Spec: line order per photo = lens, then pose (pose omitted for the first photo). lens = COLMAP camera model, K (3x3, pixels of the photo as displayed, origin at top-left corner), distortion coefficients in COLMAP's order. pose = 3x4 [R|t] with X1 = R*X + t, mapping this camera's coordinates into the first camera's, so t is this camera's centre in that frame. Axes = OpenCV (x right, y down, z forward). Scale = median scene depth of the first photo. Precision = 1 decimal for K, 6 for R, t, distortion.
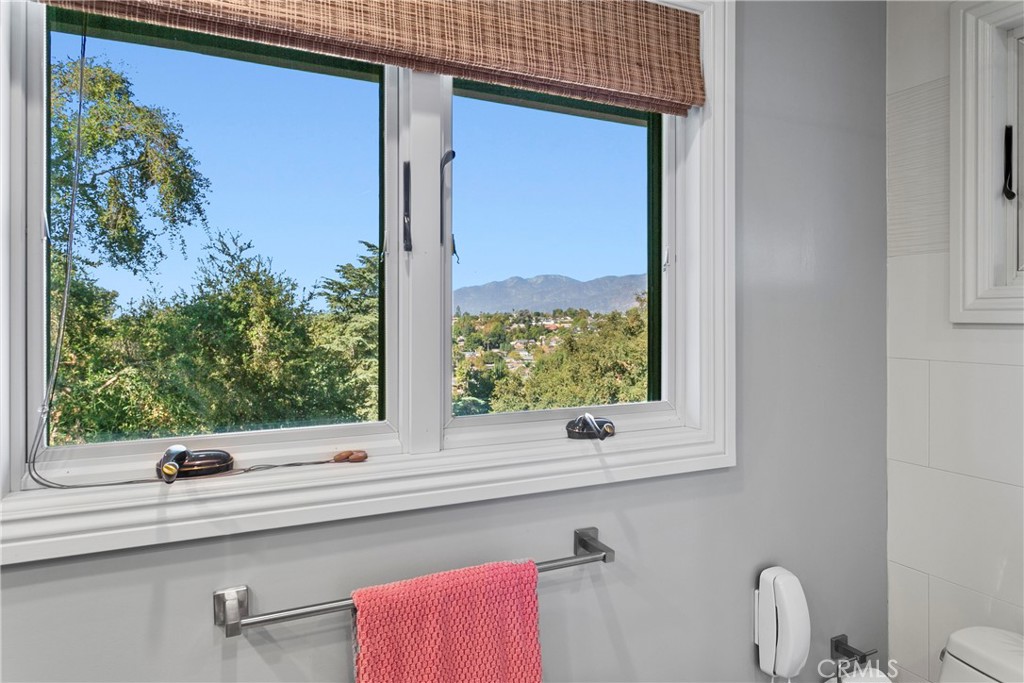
lens RADIAL K [[657.8, 0, 508.4], [0, 657.8, 312.5], [0, 0, 1]] dist [-0.004369, -0.000315]
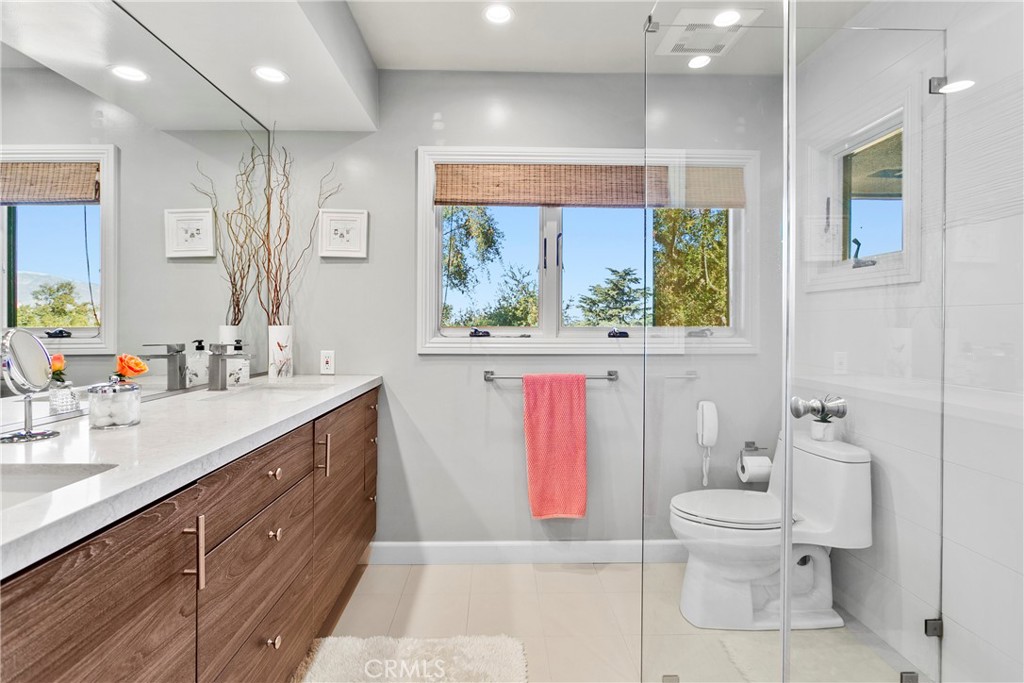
lens RADIAL K [[513.3, 0, 497.4], [0, 513.3, 334.6], [0, 0, 1]] dist [-0.018215, 0.000053]
pose [[0.901124, 0.013417, -0.433354, 0.065988], [-0.004282, 0.999748, 0.022049, 0.015437], [0.433540, -0.018014, 0.900954, -0.117918]]
